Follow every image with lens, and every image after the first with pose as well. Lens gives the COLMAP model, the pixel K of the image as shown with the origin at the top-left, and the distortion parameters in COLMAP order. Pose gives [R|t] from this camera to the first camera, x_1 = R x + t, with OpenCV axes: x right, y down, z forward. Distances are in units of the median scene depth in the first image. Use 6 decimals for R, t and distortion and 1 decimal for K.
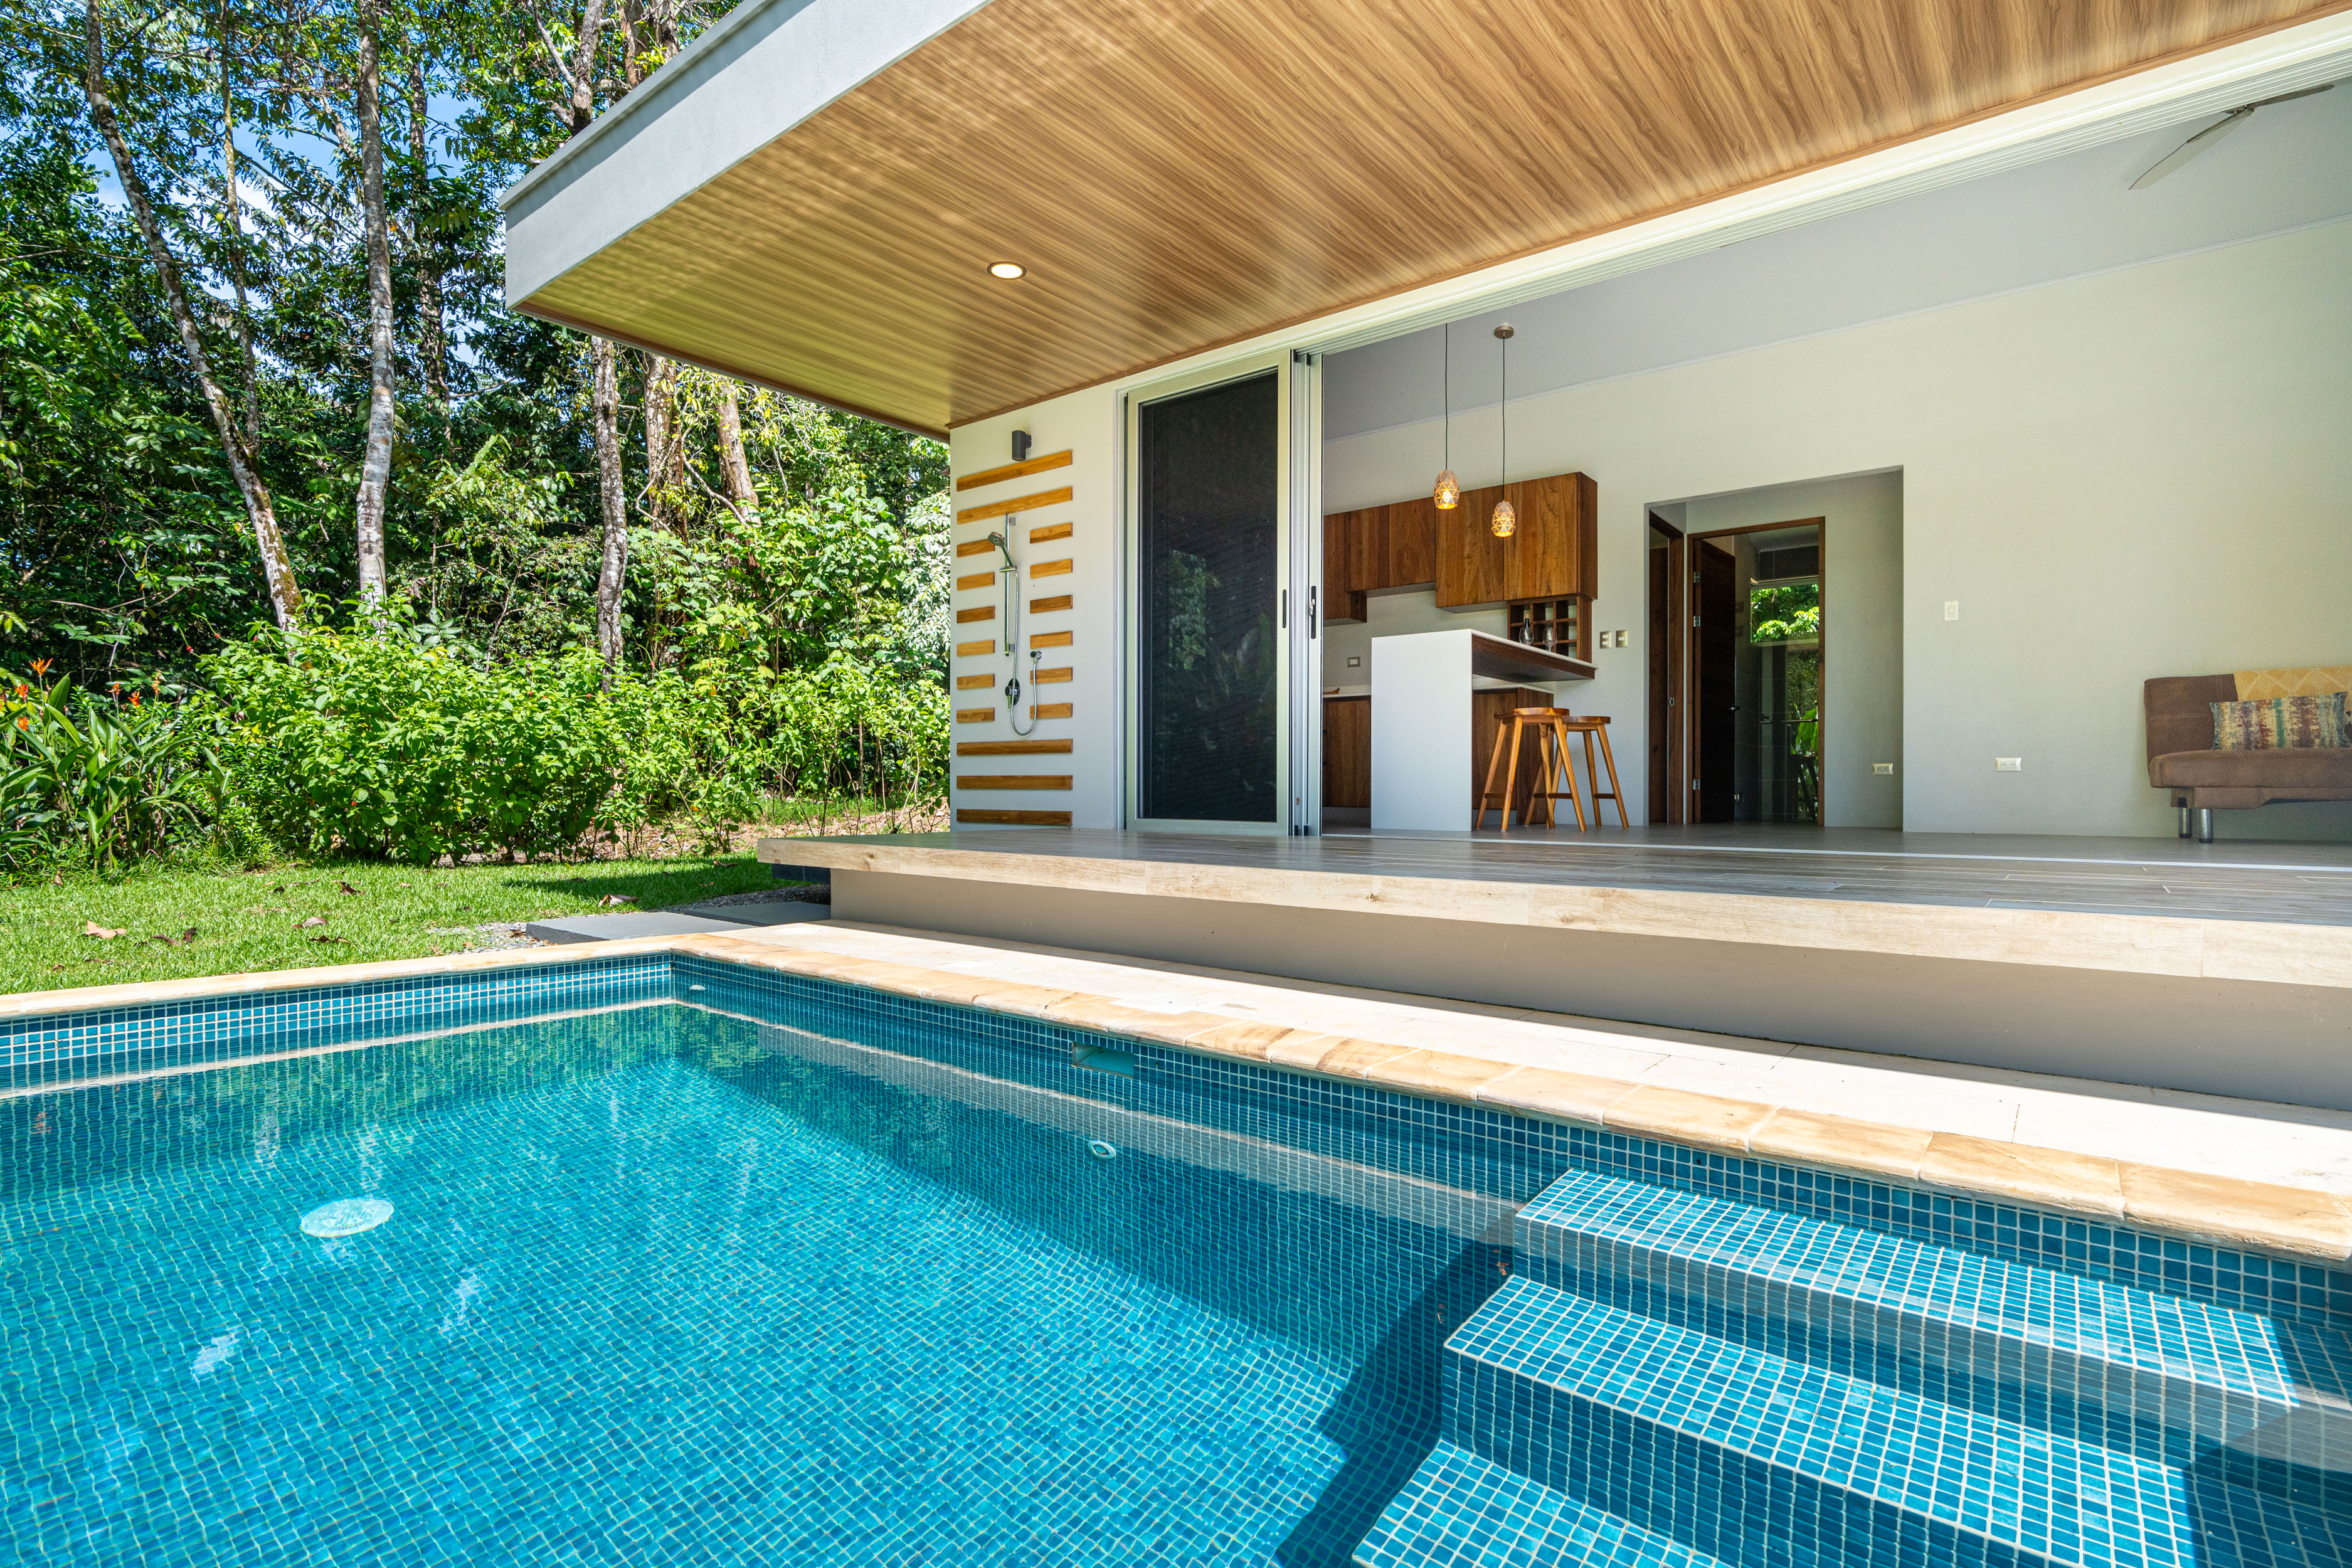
lens RADIAL K [[1149.3, 0, 1142.2], [0, 1149.3, 790.7], [0, 0, 1]] dist [-0.001944, -0.000292]
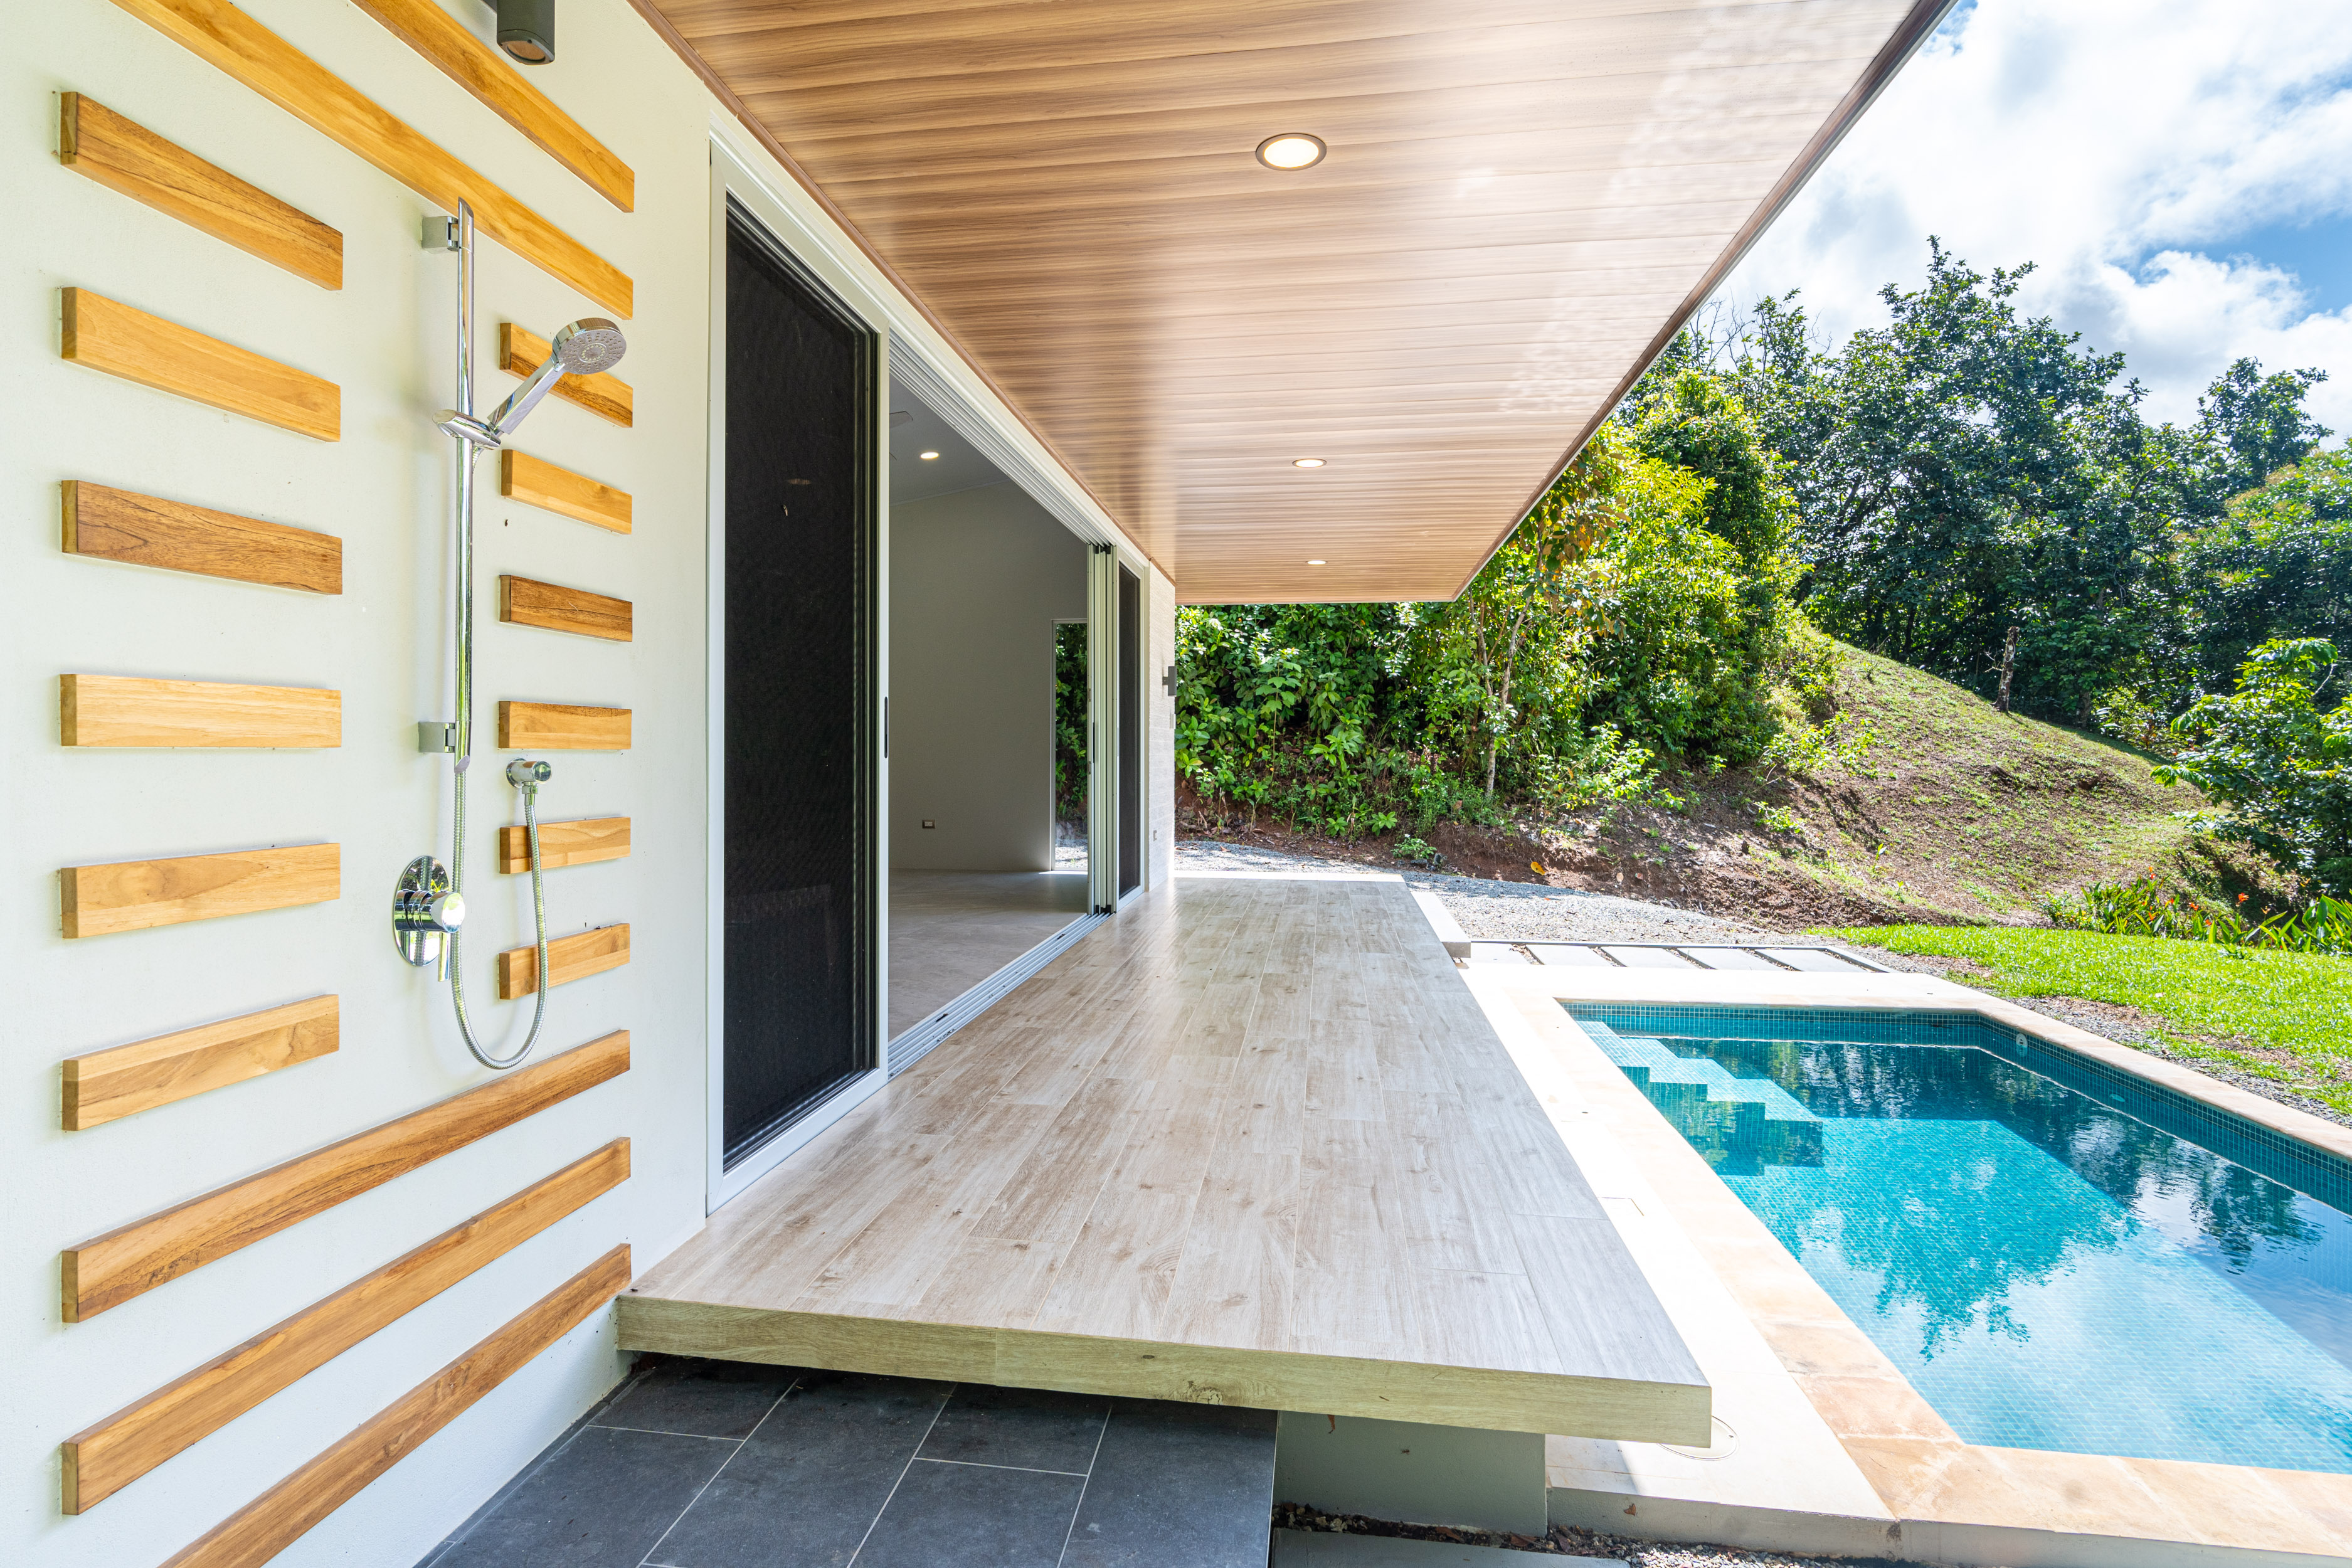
lens RADIAL K [[1143.6, 0, 1158.5], [0, 1143.6, 788.4], [0, 0, 1]] dist [-0.002914, 0.000569]
pose [[-0.519688, -0.033382, 0.853703, -0.356441], [-0.006019, 0.999355, 0.035414, -0.106742], [-0.854335, 0.013266, -0.519554, 0.866715]]
